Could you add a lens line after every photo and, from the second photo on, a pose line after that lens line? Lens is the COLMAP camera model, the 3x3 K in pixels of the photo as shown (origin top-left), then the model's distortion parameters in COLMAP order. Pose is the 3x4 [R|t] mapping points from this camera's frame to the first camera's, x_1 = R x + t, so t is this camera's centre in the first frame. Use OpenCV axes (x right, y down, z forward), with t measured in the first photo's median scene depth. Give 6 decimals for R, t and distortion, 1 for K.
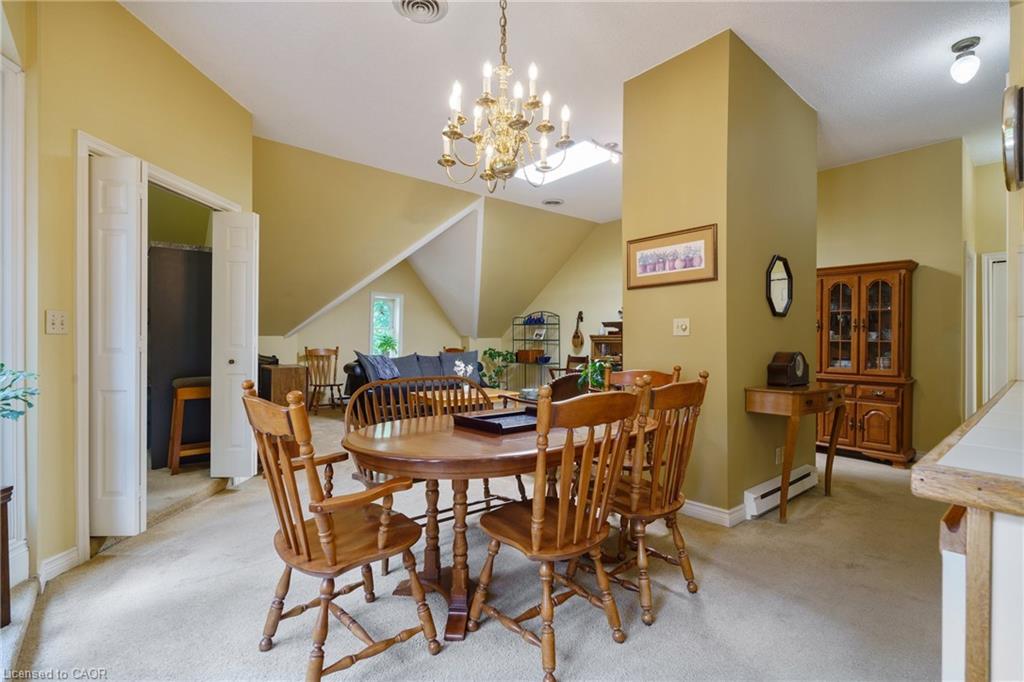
lens RADIAL K [[475.3, 0, 518.6], [0, 475.3, 341.2], [0, 0, 1]] dist [0.000876, 0.001147]
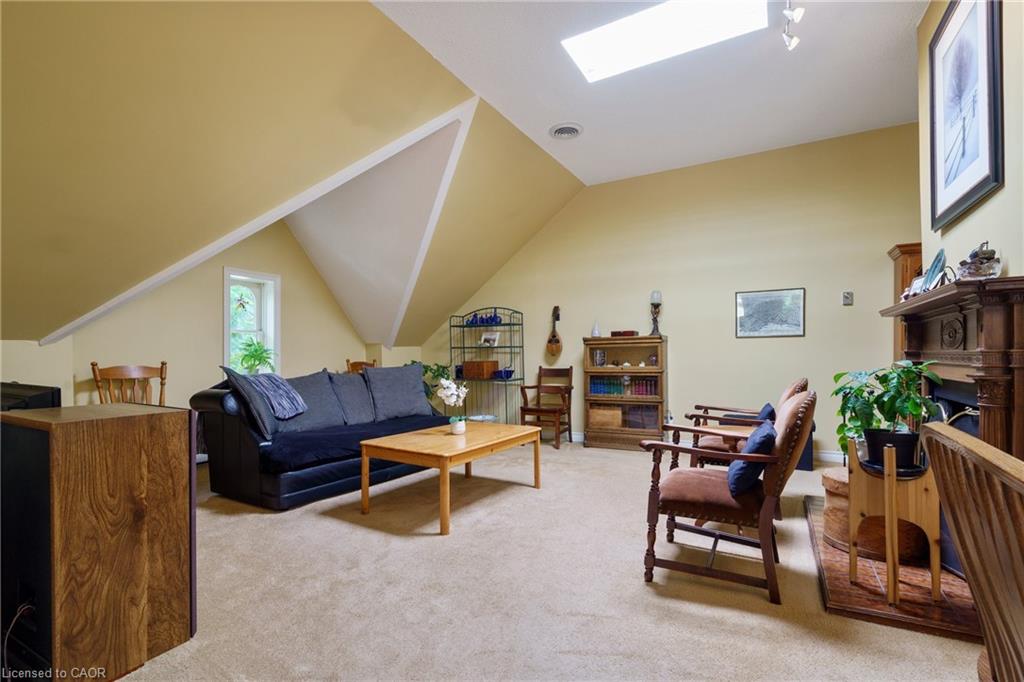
lens RADIAL K [[475.3, 0, 507.5], [0, 475.3, 356.1], [0, 0, 1]] dist [0.000876, 0.001147]
pose [[0.938271, -0.017931, 0.345435, -0.226040], [0.019546, 0.999808, -0.001194, 0.015115], [-0.345348, 0.007872, 0.938442, 0.402656]]
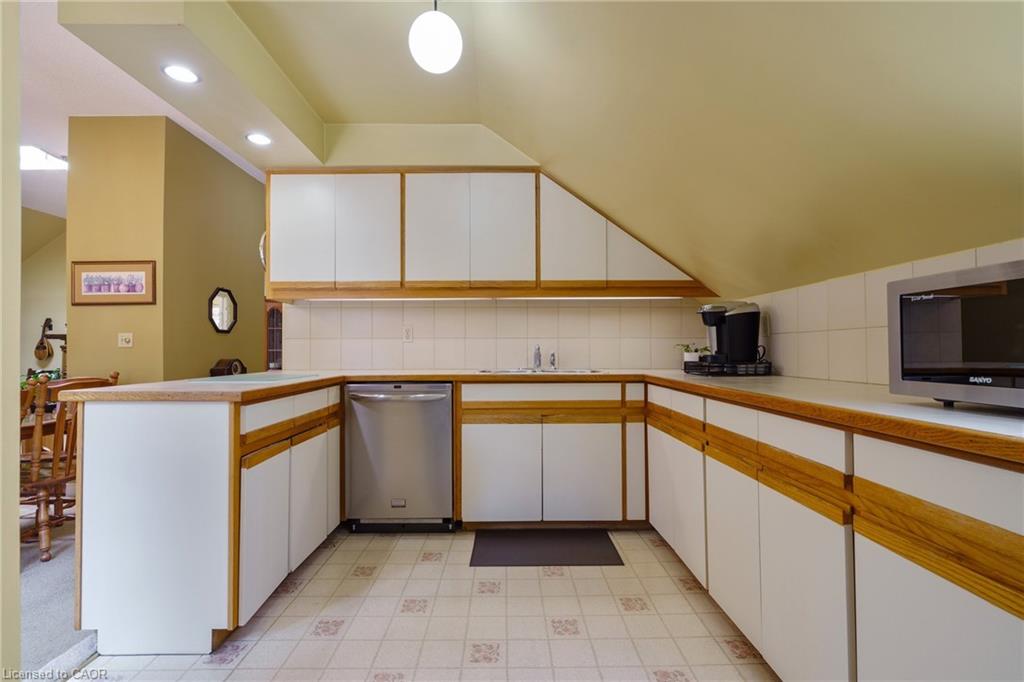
lens RADIAL K [[475.3, 0, 507.9], [0, 475.3, 345.8], [0, 0, 1]] dist [0.000876, 0.001147]
pose [[0.657737, 0.002919, 0.753242, 0.031592], [0.005831, 0.999943, -0.008966, 0.000635], [-0.753225, 0.010289, 0.657682, -0.247035]]
